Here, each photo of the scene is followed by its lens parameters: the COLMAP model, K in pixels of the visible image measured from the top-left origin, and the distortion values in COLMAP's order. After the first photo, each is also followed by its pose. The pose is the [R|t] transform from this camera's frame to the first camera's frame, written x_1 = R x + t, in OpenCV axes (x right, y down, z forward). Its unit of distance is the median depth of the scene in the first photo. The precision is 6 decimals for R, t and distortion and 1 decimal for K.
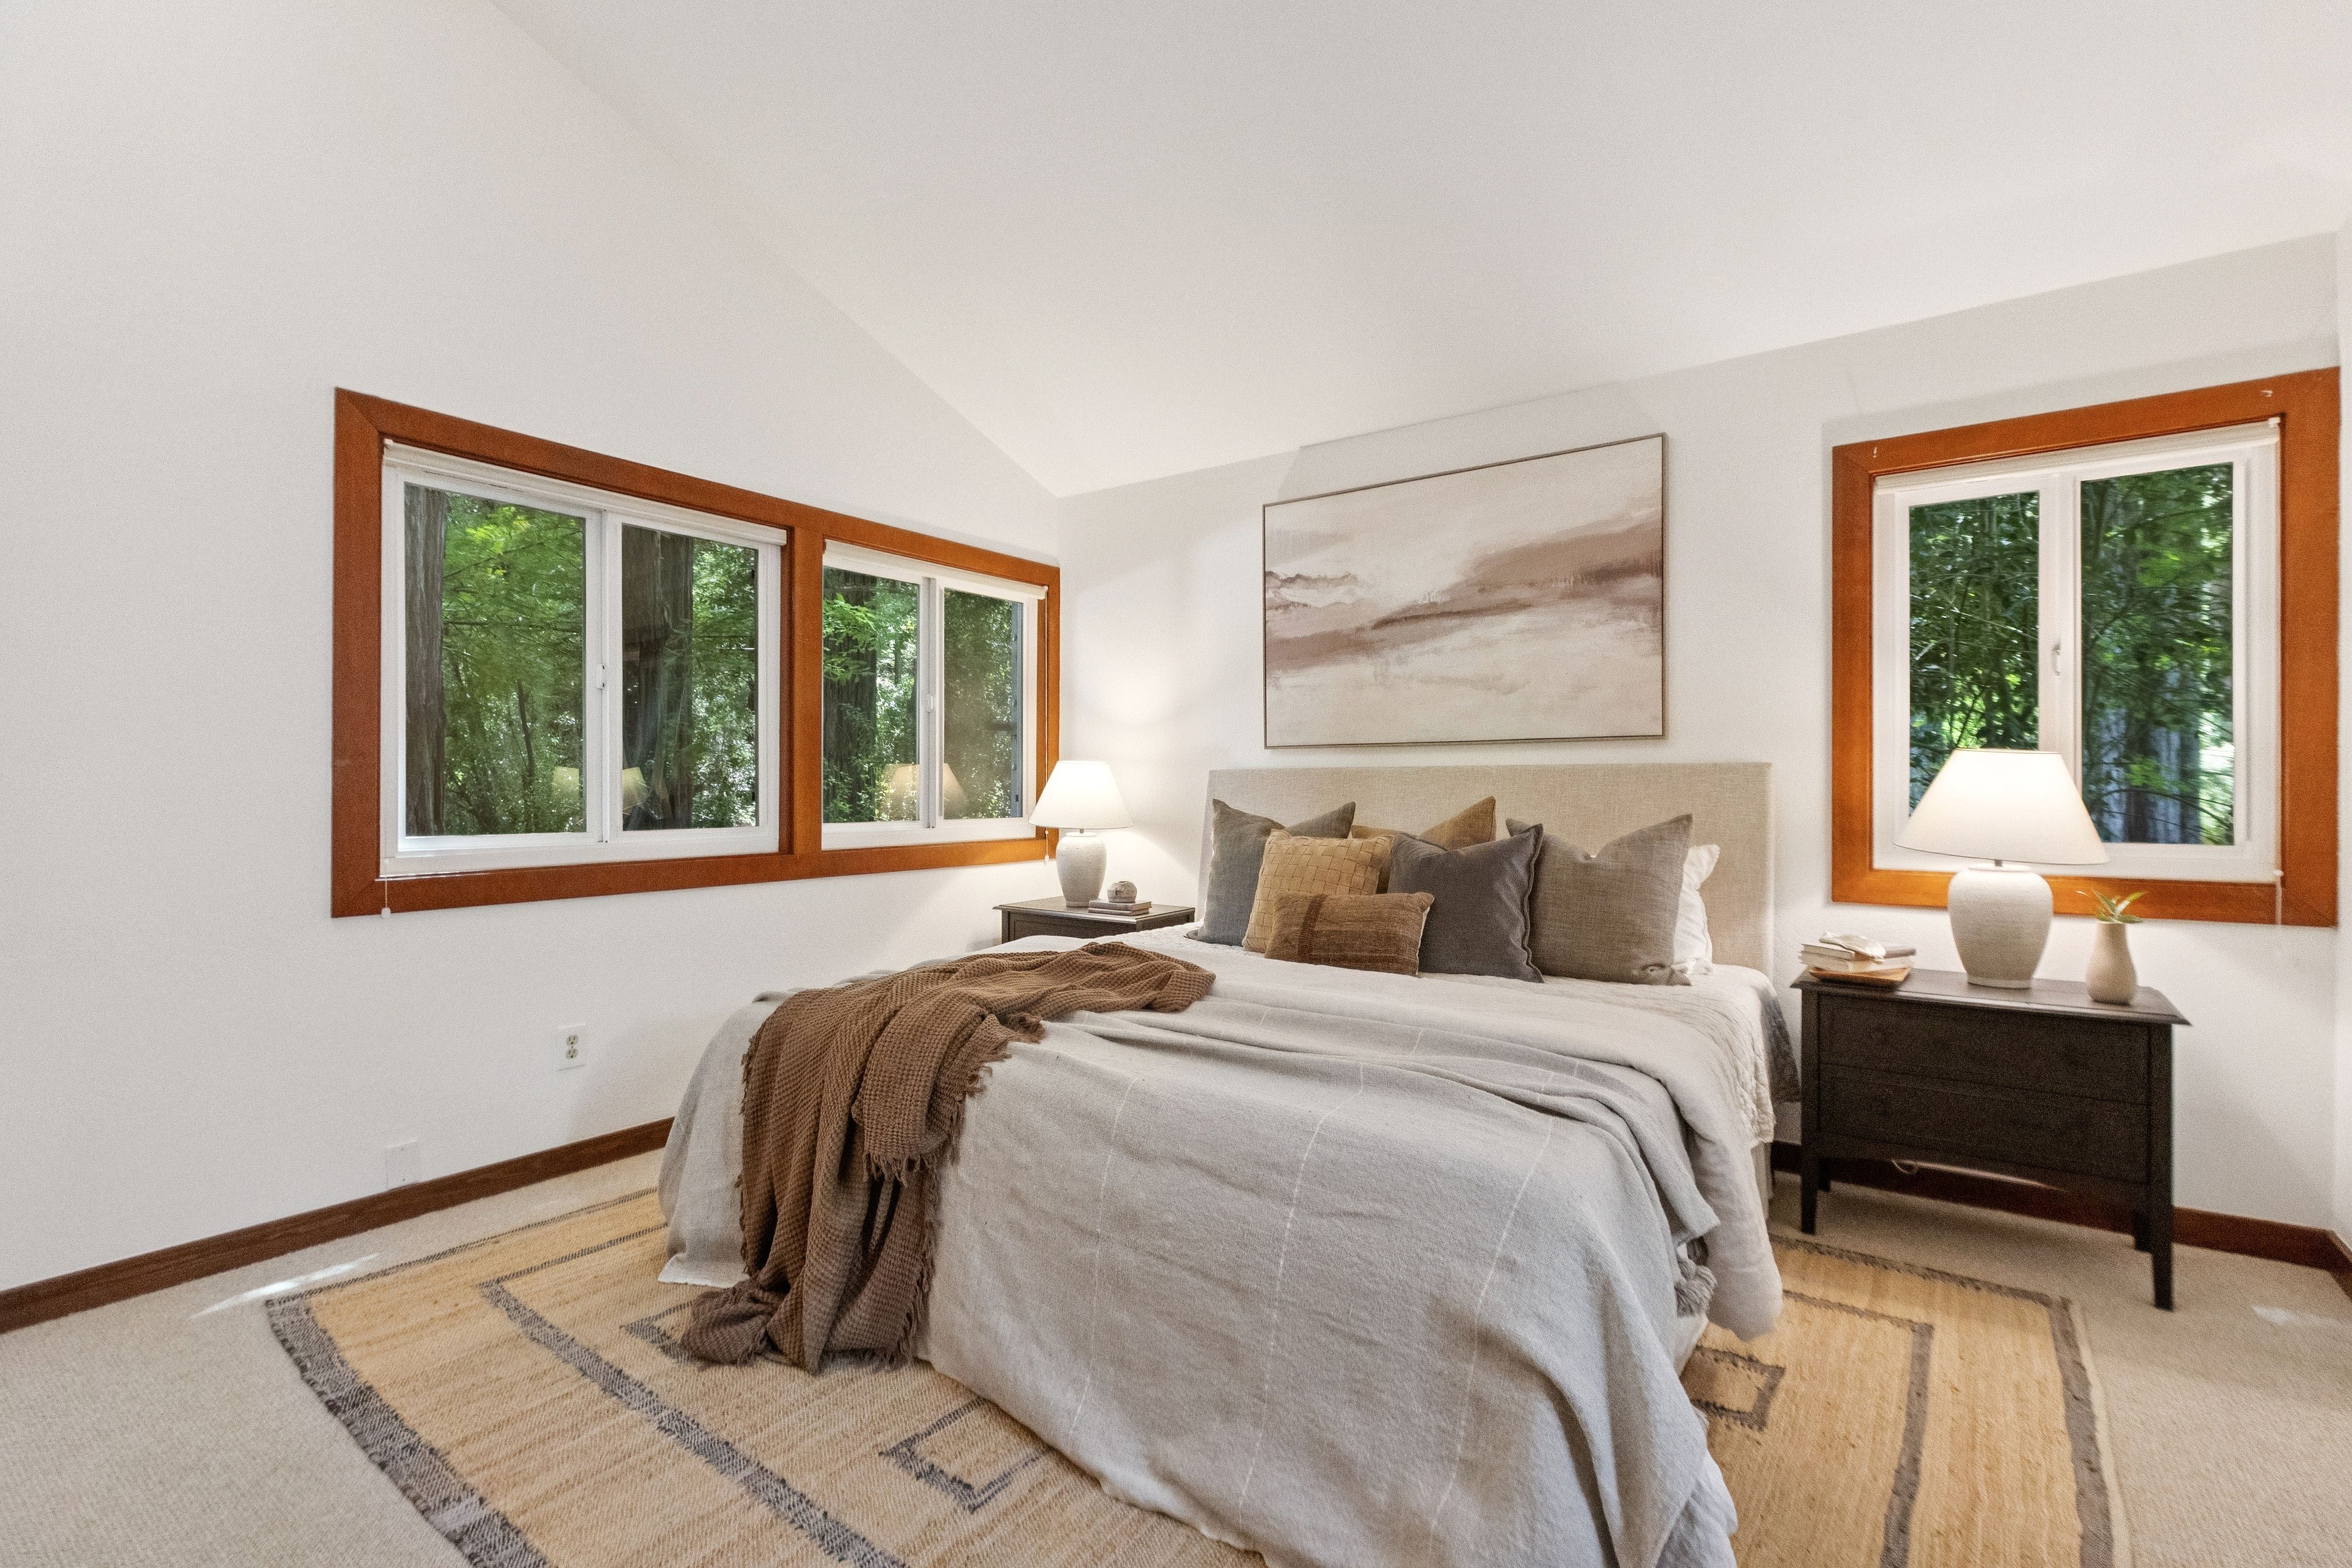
lens RADIAL K [[1058.5, 0, 1180.9], [0, 1058.5, 782.3], [0, 0, 1]] dist [0.002244, -0.001132]
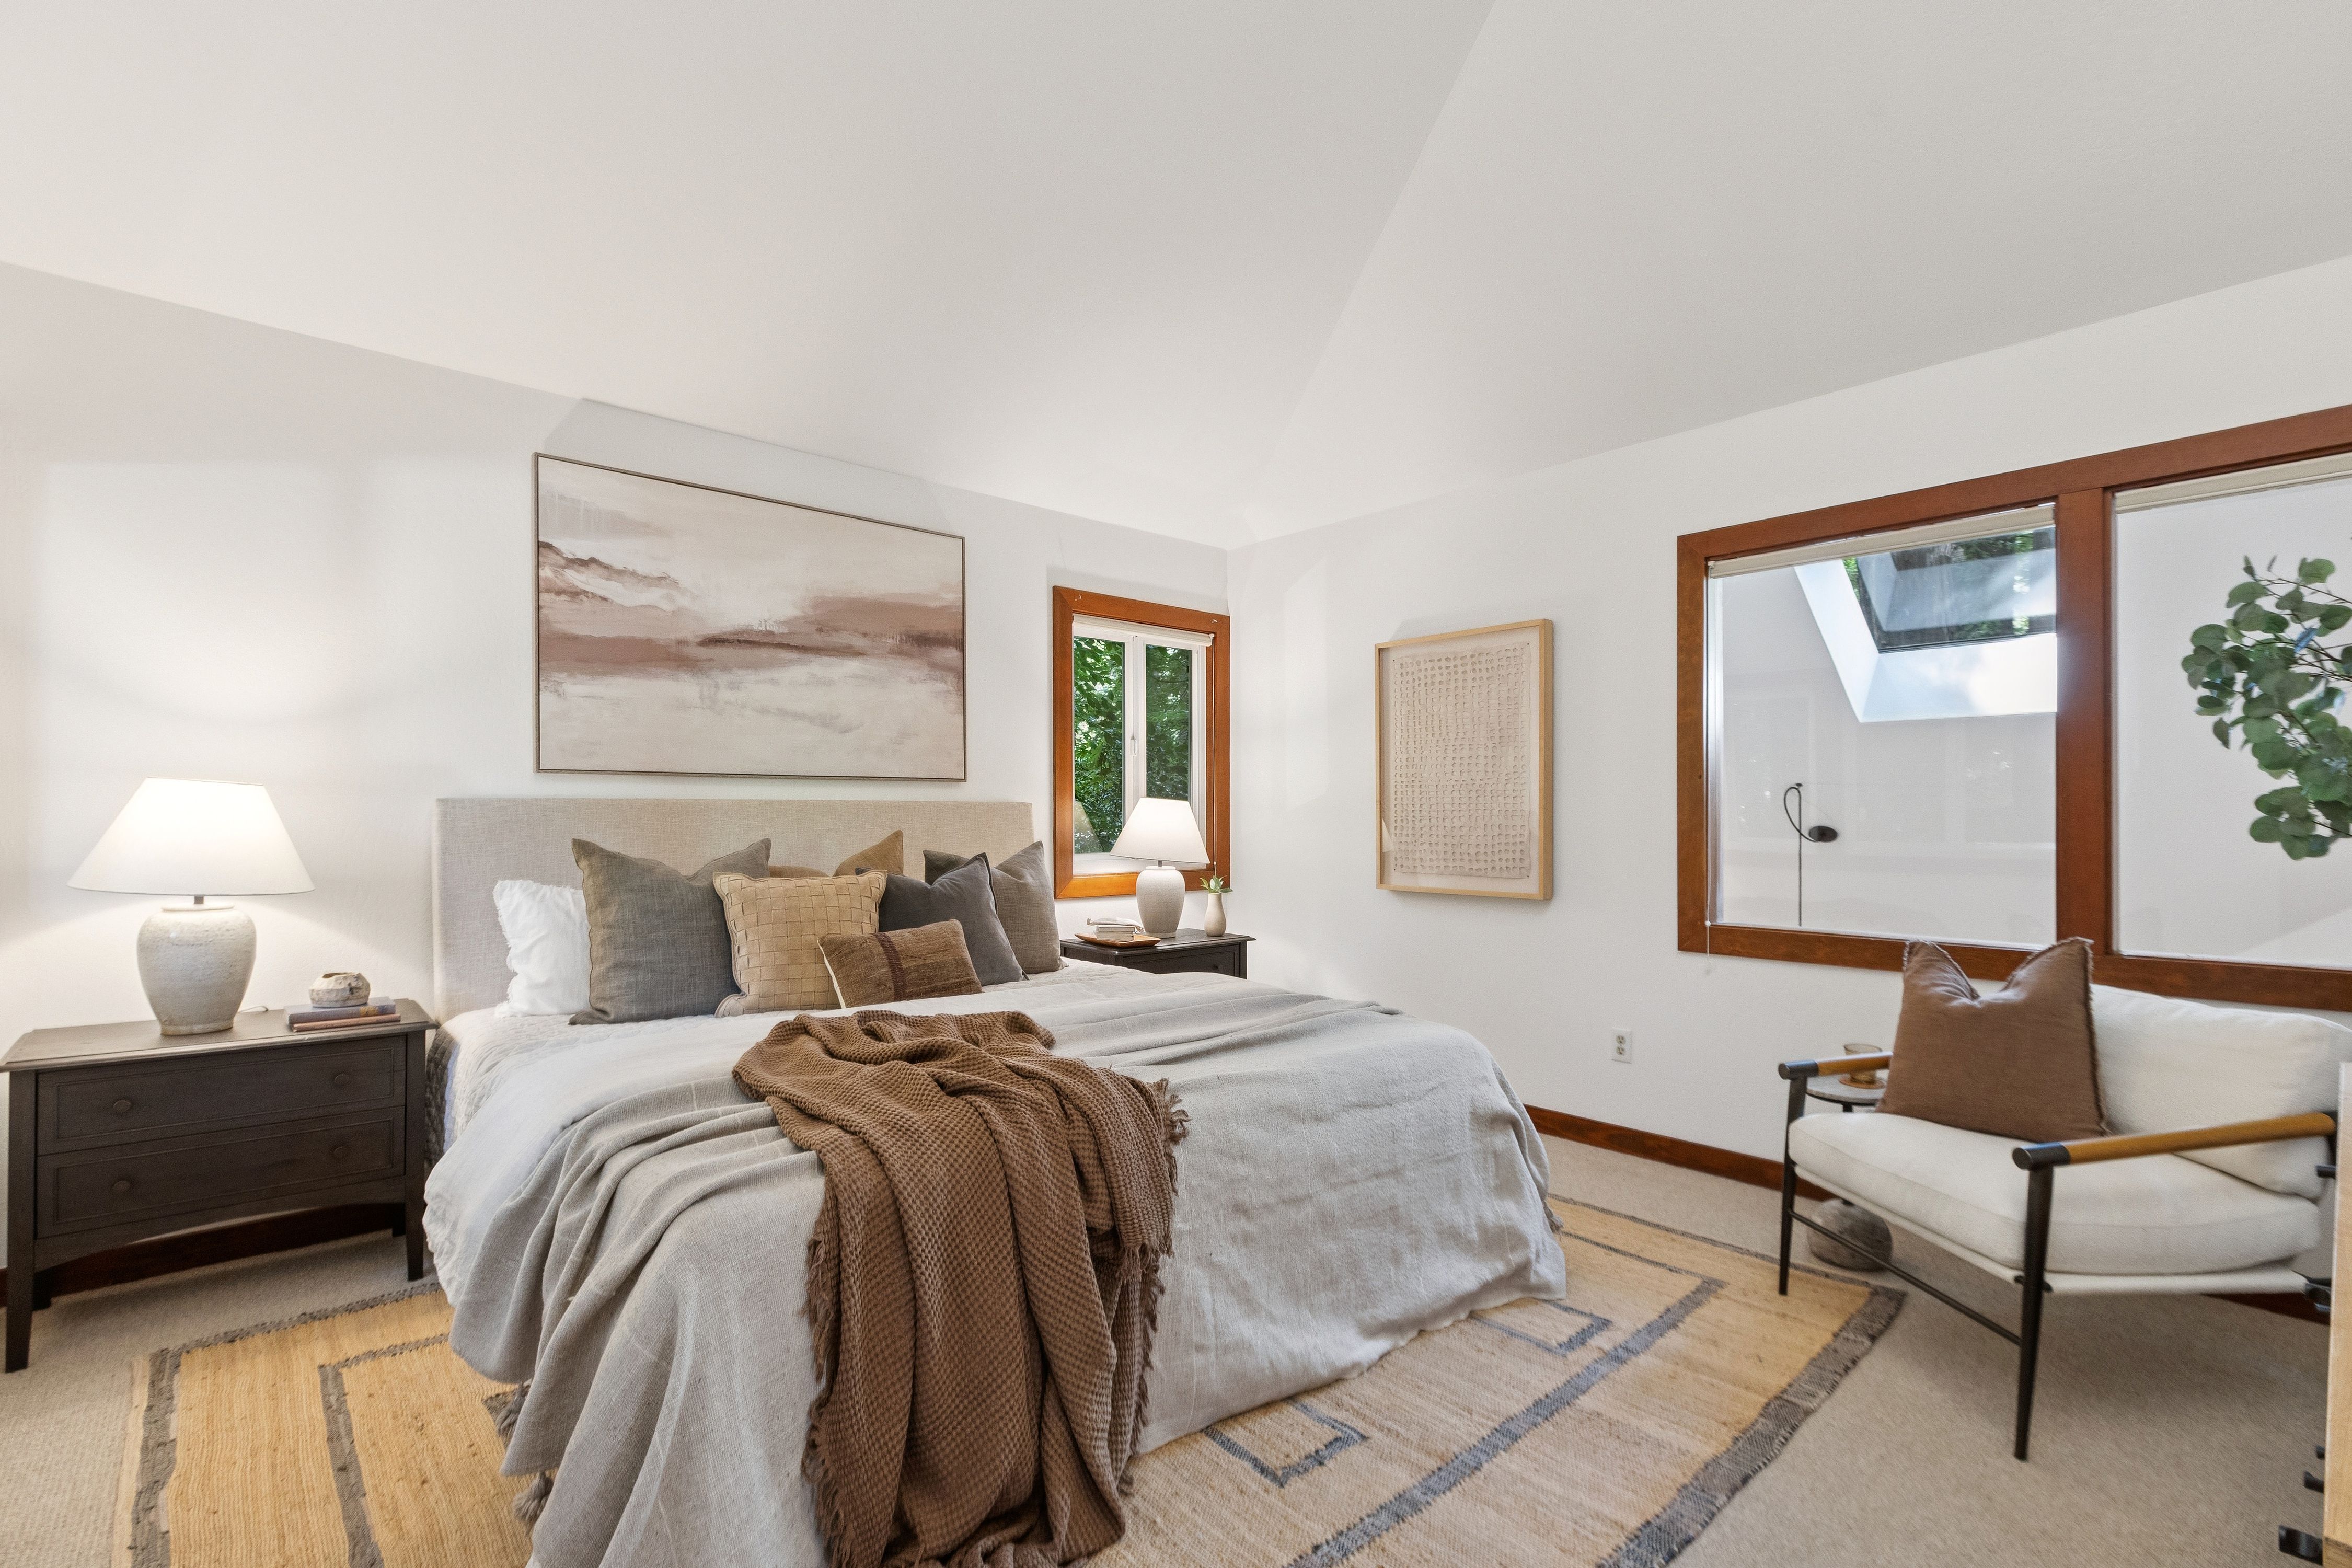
lens RADIAL K [[1071.5, 0, 1176.4], [0, 1071.5, 800.2], [0, 0, 1]] dist [-0.001128, -0.000003]
pose [[0.220443, 0.010558, 0.975343, -0.678172], [-0.007100, 0.999932, -0.009219, -0.009212], [-0.975374, -0.004892, 0.220503, 0.449339]]
